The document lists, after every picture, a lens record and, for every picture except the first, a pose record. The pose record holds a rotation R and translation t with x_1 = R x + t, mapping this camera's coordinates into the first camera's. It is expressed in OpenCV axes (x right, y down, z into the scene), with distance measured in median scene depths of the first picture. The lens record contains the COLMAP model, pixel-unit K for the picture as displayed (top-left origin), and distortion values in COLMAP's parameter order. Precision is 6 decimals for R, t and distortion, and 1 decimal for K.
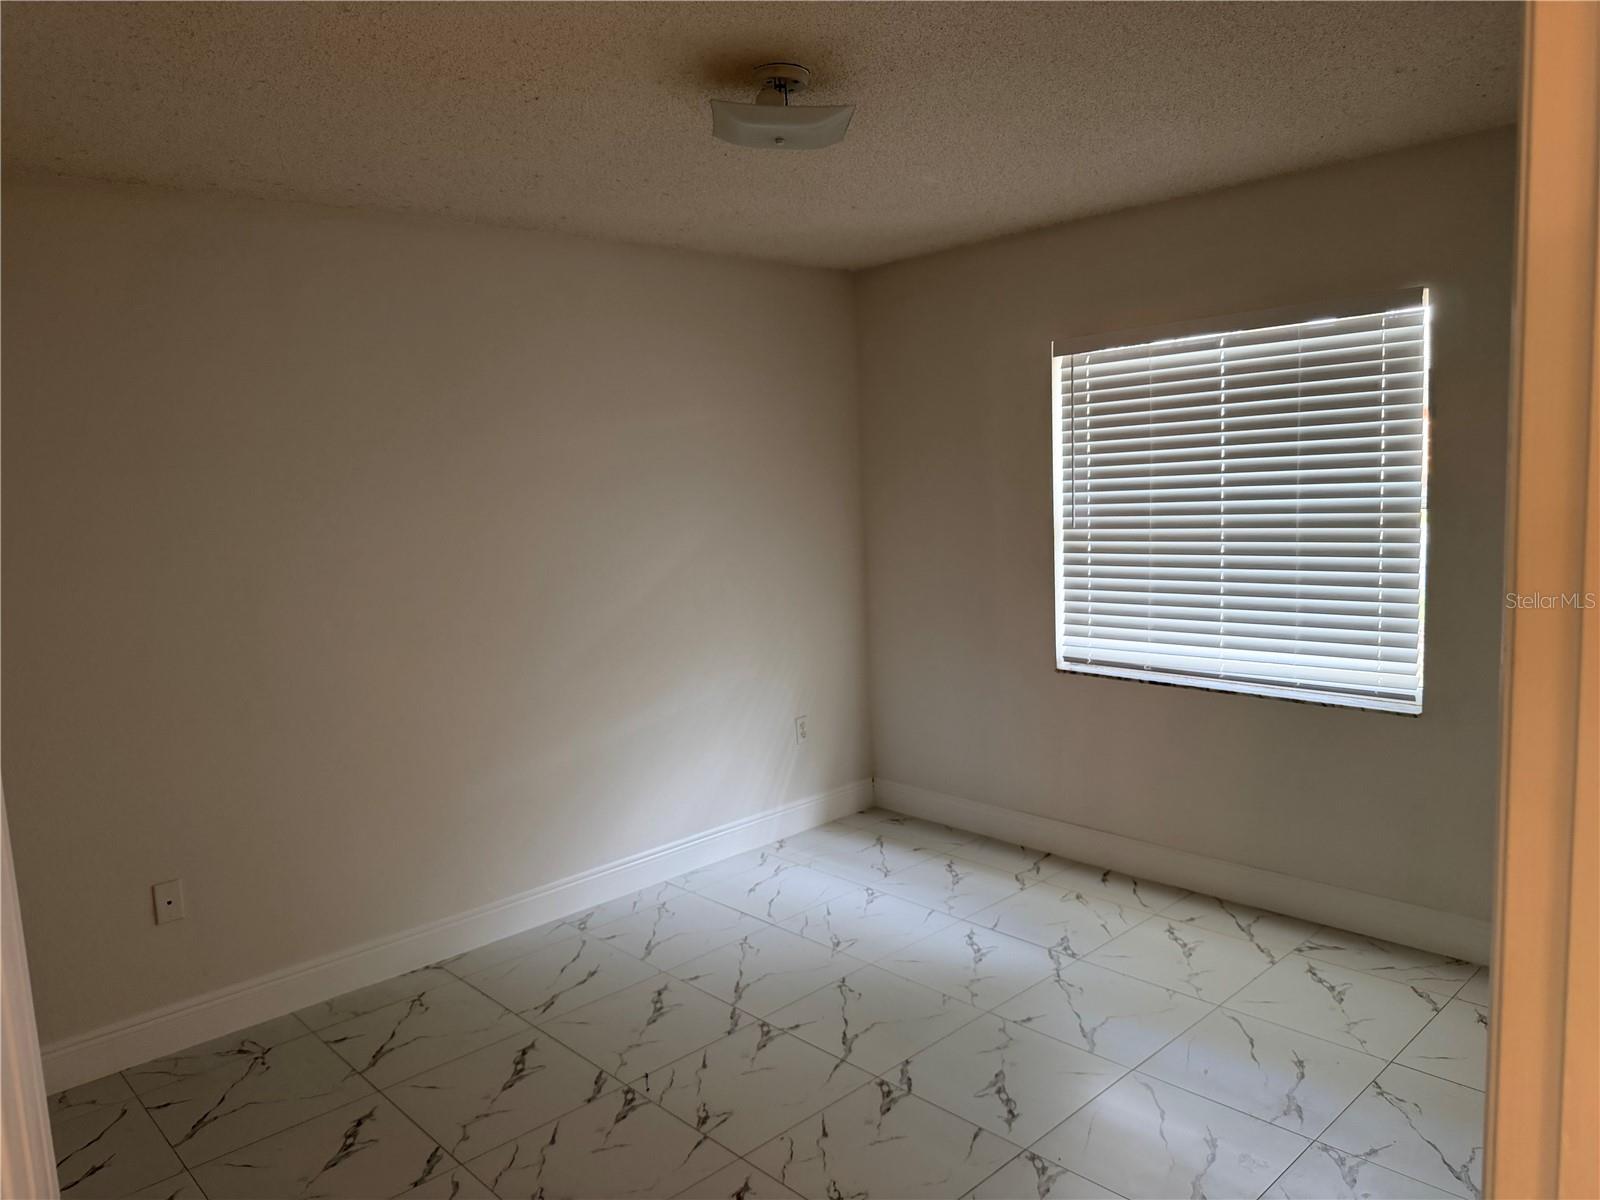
lens RADIAL K [[1130.9, 0, 800.0], [0, 1130.9, 600.0], [0, 0, 1]] dist [-0.024507, 0.022020]
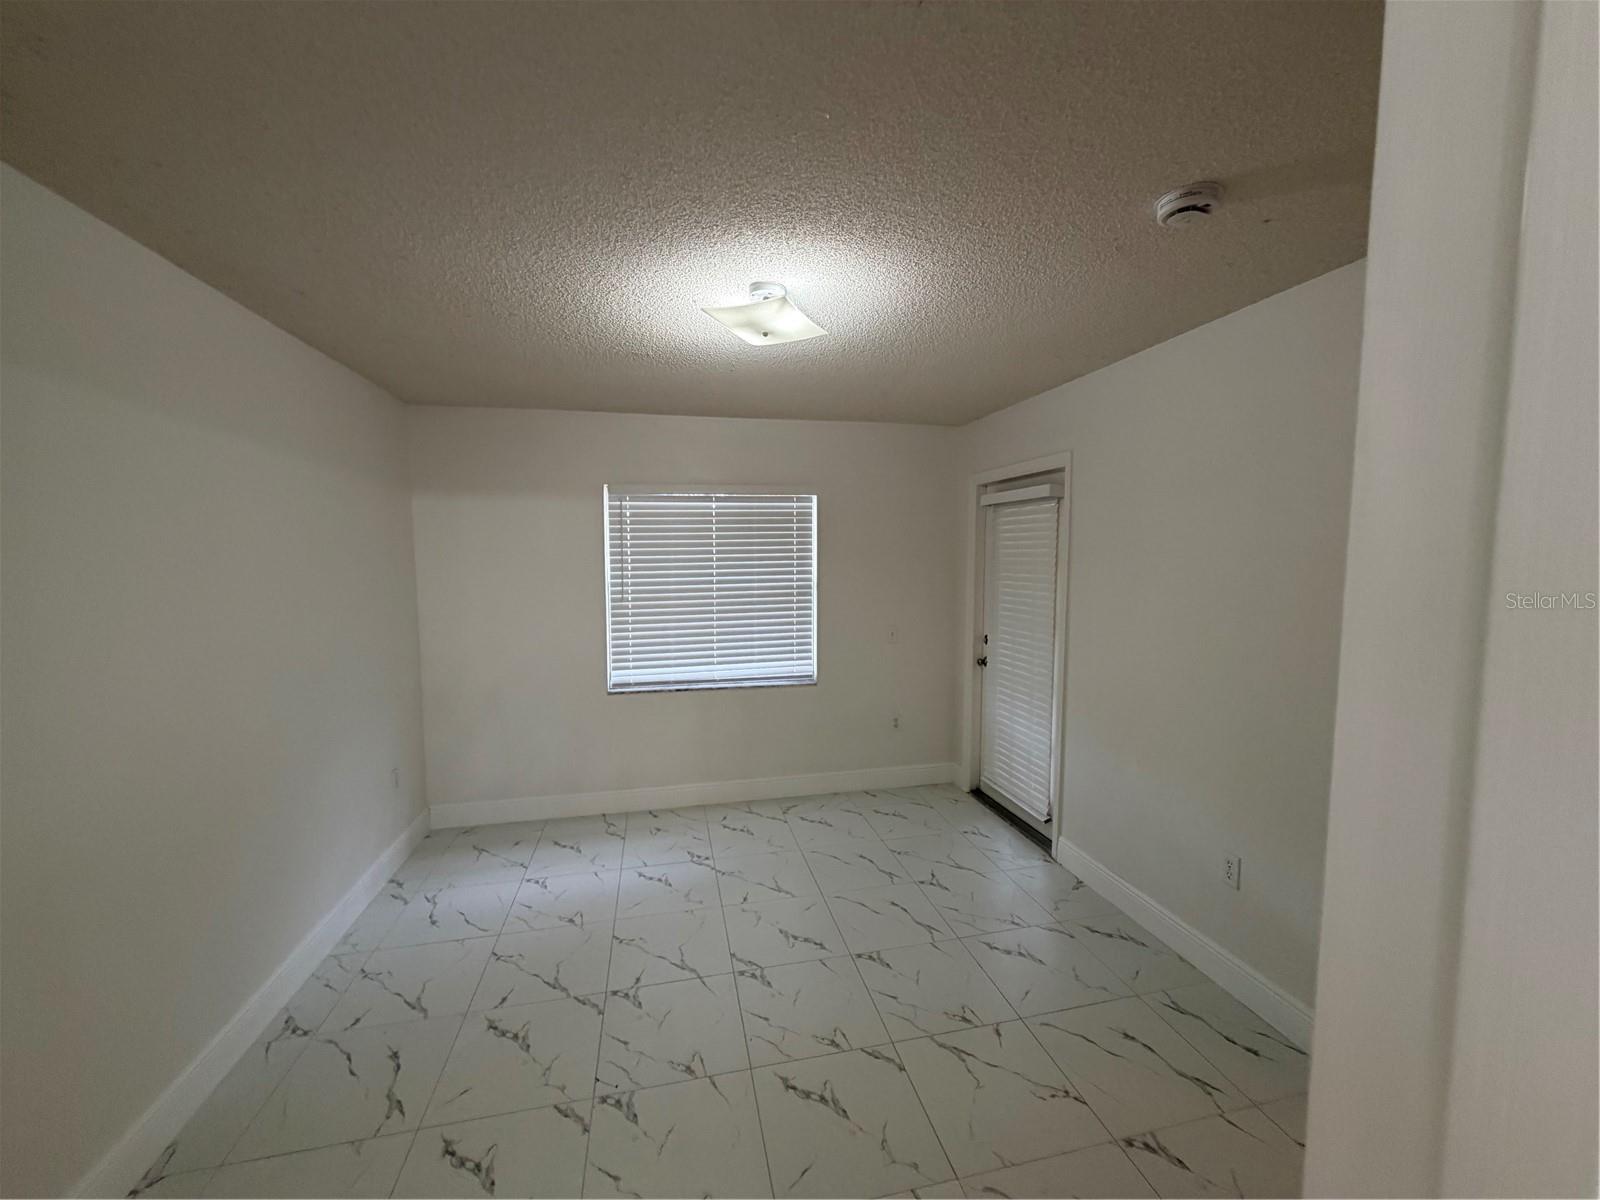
lens RADIAL K [[638.0, 0, 804.8], [0, 638.0, 603.2], [0, 0, 1]] dist [0.001628, 0.000174]
pose [[0.491383, -0.014631, 0.870821, -0.470605], [0.086962, 0.995687, -0.032341, -0.011137], [-0.866591, 0.091620, 0.490536, 0.374861]]
